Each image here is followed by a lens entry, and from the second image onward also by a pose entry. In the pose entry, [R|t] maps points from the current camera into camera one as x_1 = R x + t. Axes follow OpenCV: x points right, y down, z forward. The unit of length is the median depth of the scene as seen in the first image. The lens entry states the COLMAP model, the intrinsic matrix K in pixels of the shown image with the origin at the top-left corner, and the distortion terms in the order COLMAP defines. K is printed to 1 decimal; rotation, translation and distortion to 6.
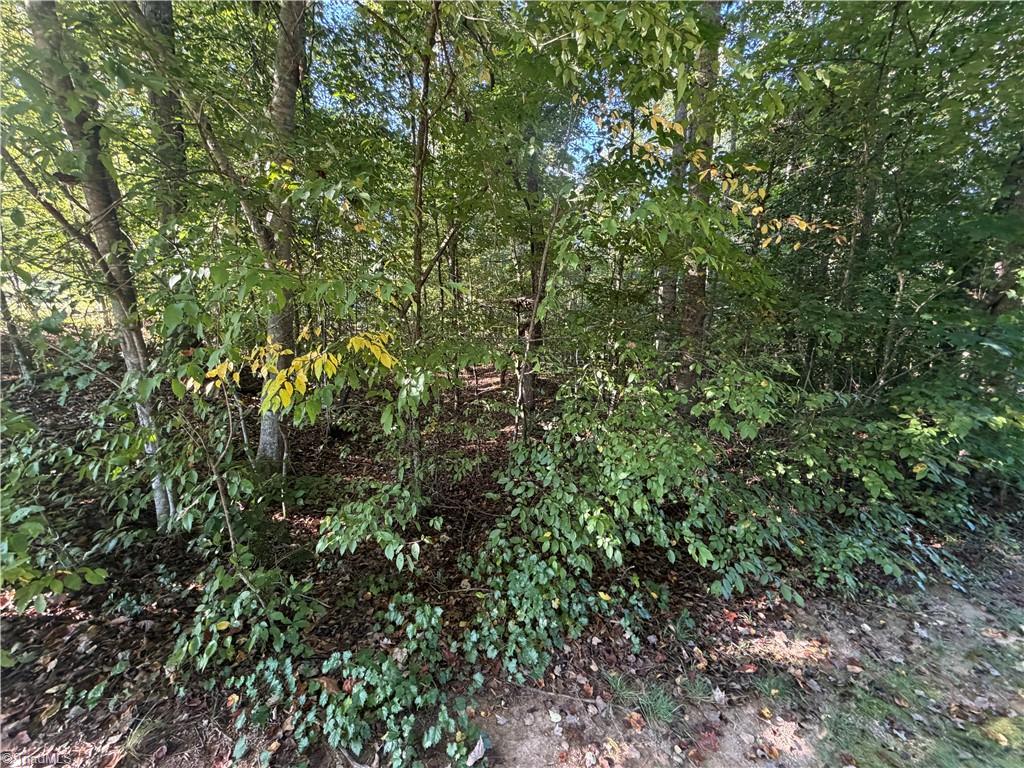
lens RADIAL K [[405.4, 0, 508.0], [0, 405.4, 383.5], [0, 0, 1]] dist [0.002007, 0.000374]
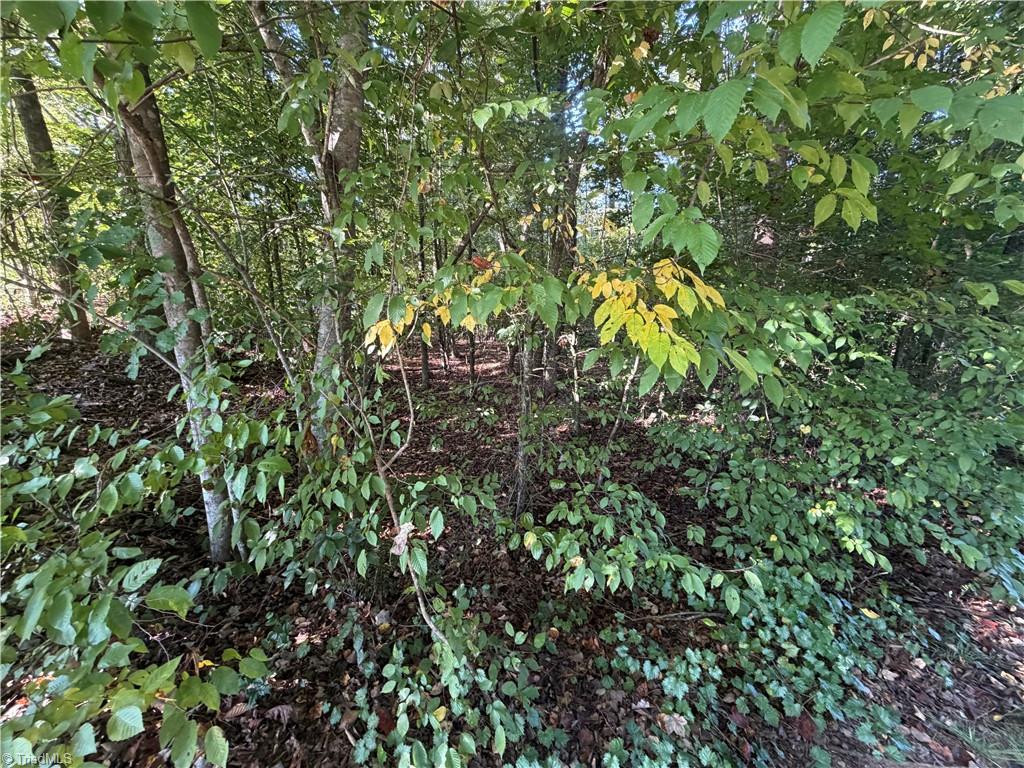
lens RADIAL K [[405.4, 0, 508.3], [0, 405.4, 379.9], [0, 0, 1]] dist [0.002007, 0.000374]
pose [[0.994762, -0.015023, 0.101110, -0.585380], [0.013218, 0.999741, 0.018506, 0.052352], [-0.101362, -0.017073, 0.994703, 0.324066]]
